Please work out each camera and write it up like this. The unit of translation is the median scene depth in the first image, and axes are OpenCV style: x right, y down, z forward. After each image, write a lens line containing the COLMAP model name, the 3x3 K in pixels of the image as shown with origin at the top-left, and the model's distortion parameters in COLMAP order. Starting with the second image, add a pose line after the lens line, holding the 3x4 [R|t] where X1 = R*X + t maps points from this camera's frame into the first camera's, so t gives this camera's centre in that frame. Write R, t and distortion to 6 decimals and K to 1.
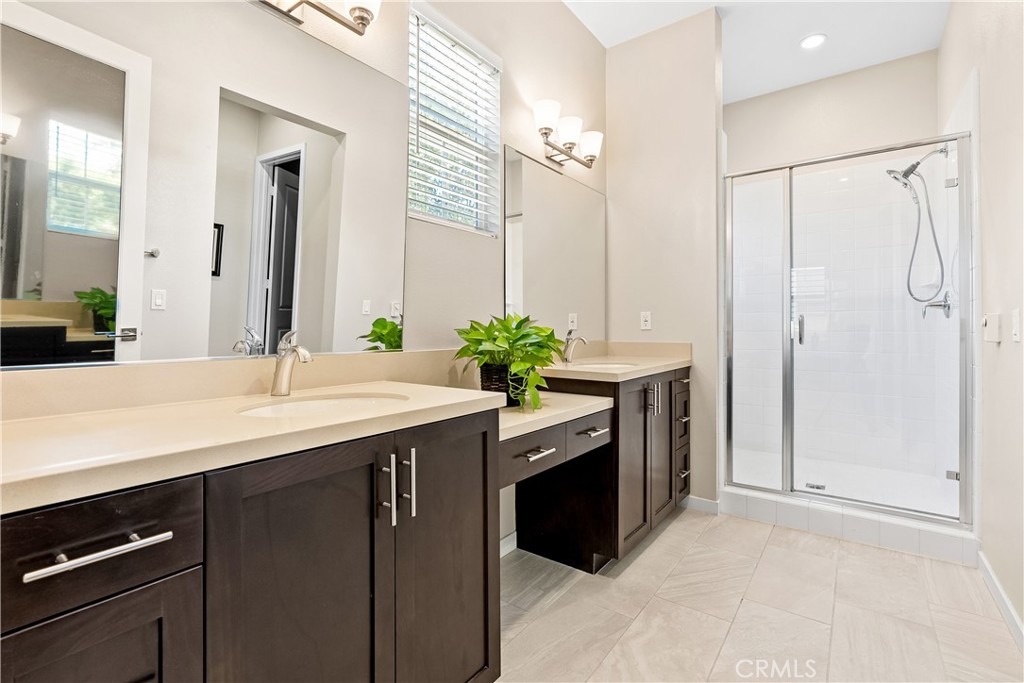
lens RADIAL K [[469.3, 0, 510.9], [0, 469.3, 327.5], [0, 0, 1]] dist [-0.016408, 0.005898]
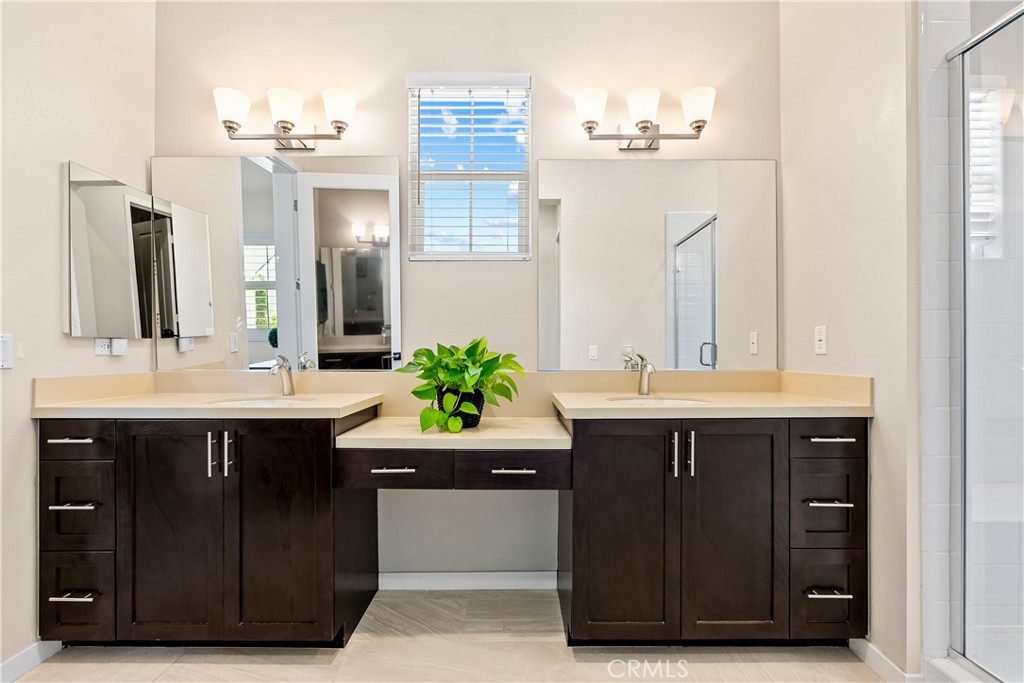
lens RADIAL K [[469.3, 0, 516.9], [0, 469.3, 352.1], [0, 0, 1]] dist [-0.016408, 0.005898]
pose [[0.601049, -0.002280, -0.799209, 0.586330], [0.001154, 0.999997, -0.001985, 0.002968], [0.799212, 0.000271, 0.601050, 0.314813]]
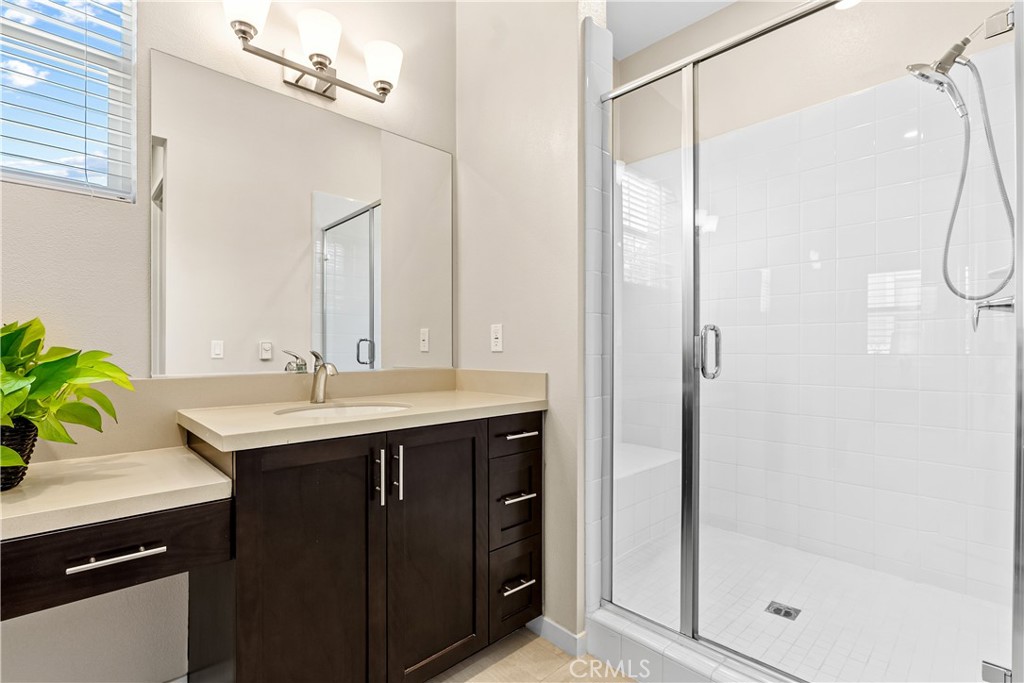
lens RADIAL K [[469.3, 0, 512.1], [0, 469.3, 354.3], [0, 0, 1]] dist [-0.016408, 0.005898]
pose [[0.986523, 0.001957, -0.163608, 0.447939], [-0.000756, 0.999972, 0.007402, 0.003863], [0.163618, -0.007179, 0.986498, 0.384255]]
